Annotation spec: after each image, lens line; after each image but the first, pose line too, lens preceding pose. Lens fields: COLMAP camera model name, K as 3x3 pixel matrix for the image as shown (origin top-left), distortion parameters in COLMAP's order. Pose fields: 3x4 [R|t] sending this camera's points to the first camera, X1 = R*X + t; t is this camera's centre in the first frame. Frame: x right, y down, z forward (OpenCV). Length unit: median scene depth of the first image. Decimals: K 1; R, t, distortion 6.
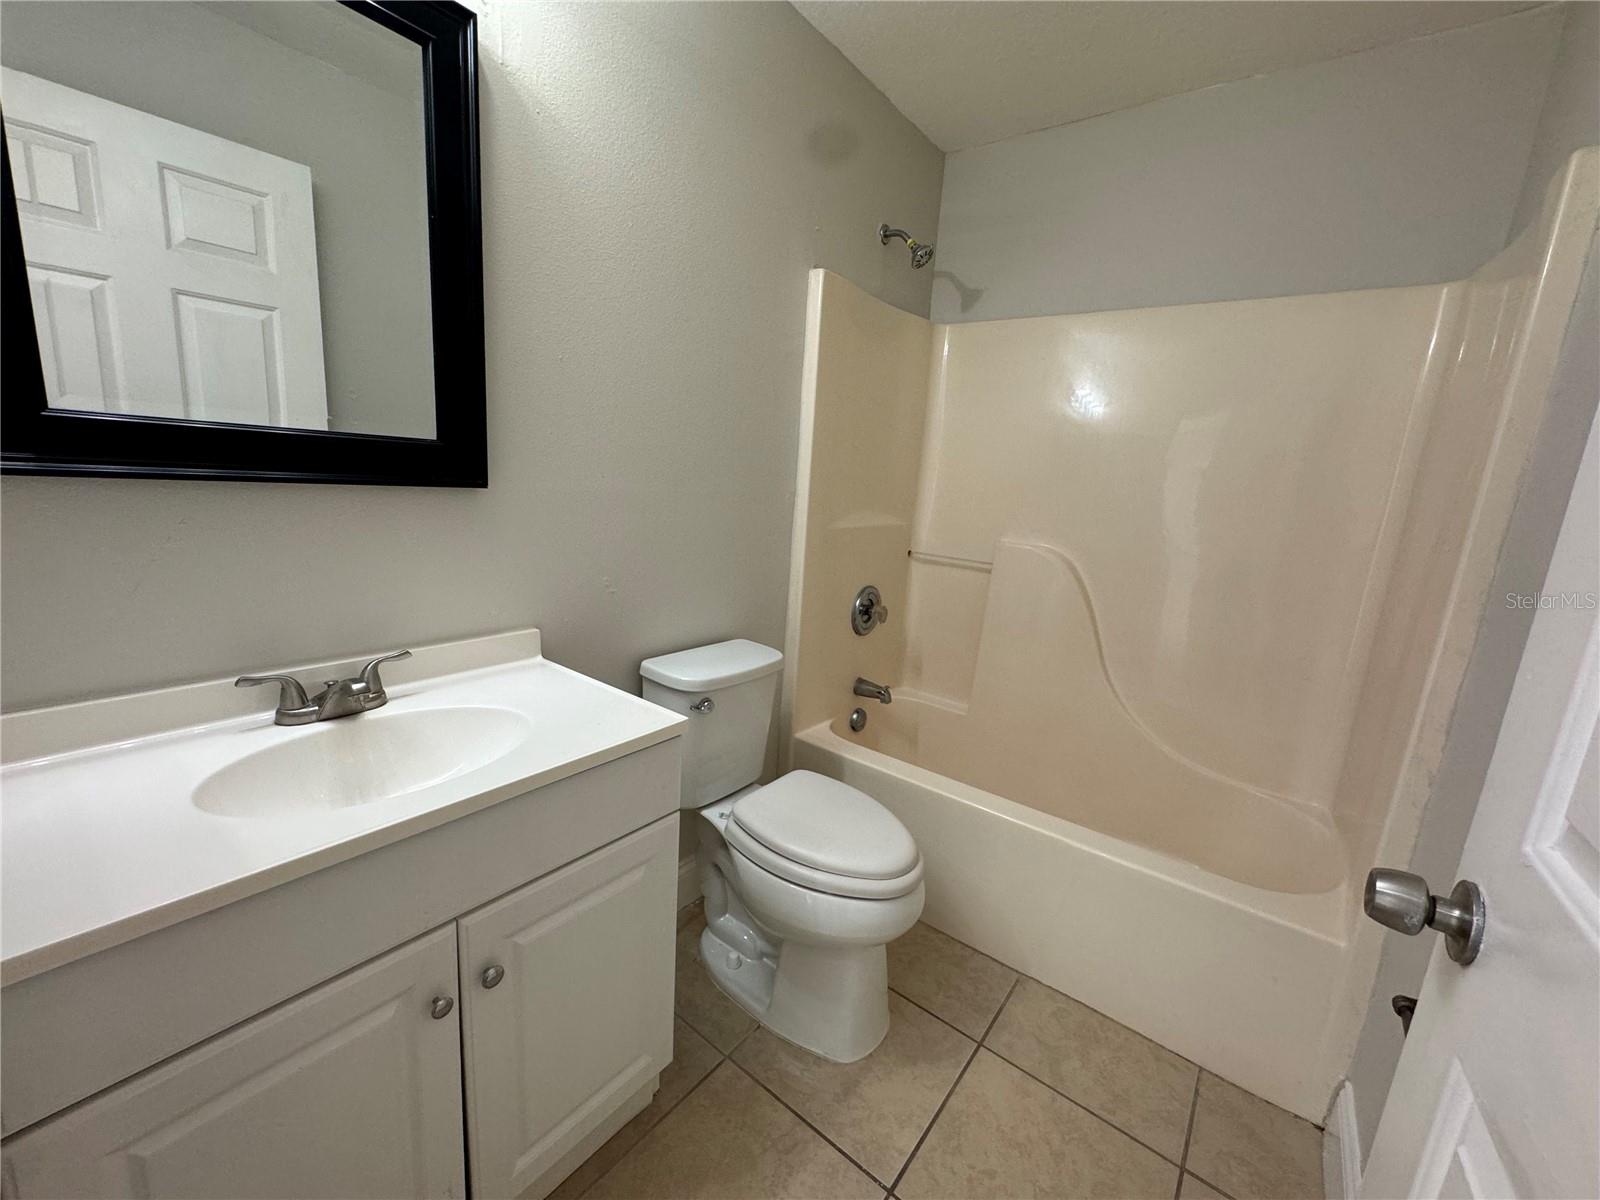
lens RADIAL K [[637.6, 0, 793.6], [0, 637.6, 599.1], [0, 0, 1]] dist [-0.002112, 0.000261]
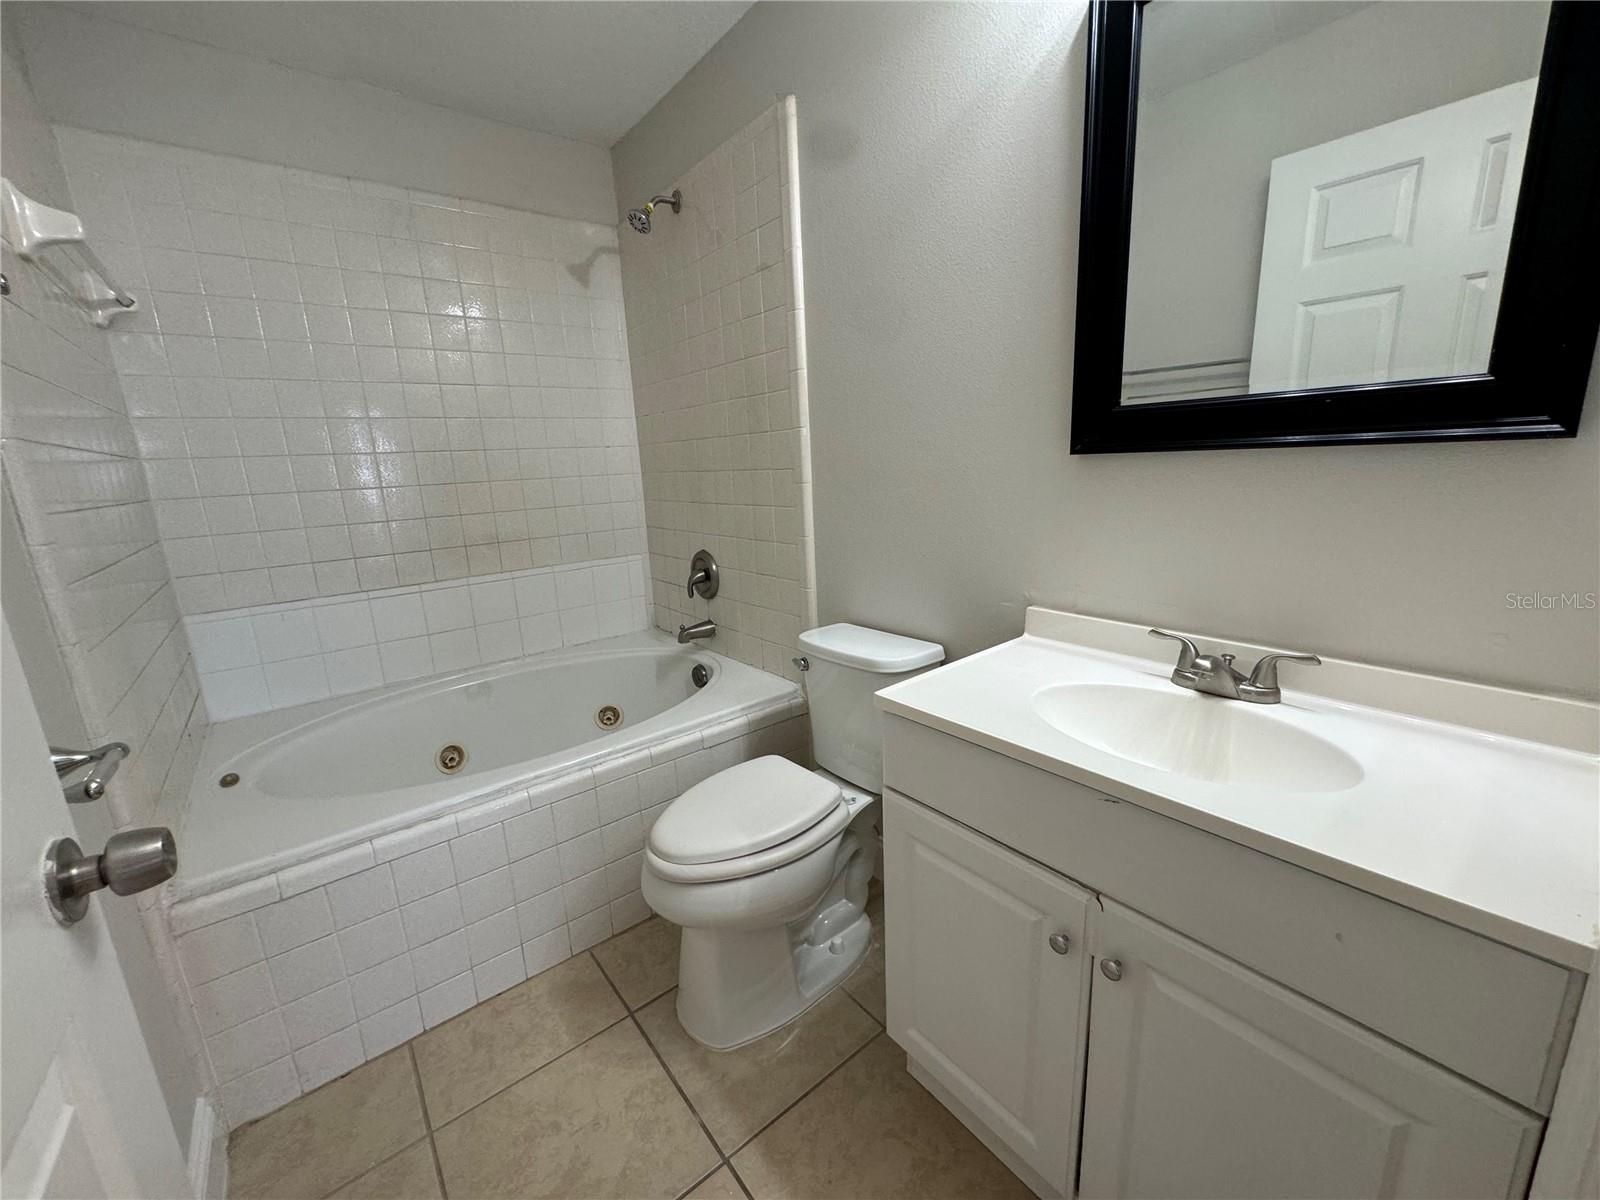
lens RADIAL K [[637.6, 0, 794.7], [0, 637.6, 599.3], [0, 0, 1]] dist [-0.002112, 0.000261]
pose [[-0.226891, 0.163521, -0.960094, 0.379061], [-0.157663, 0.966634, 0.201894, -0.058902], [0.961074, 0.197179, -0.193539, 0.522899]]
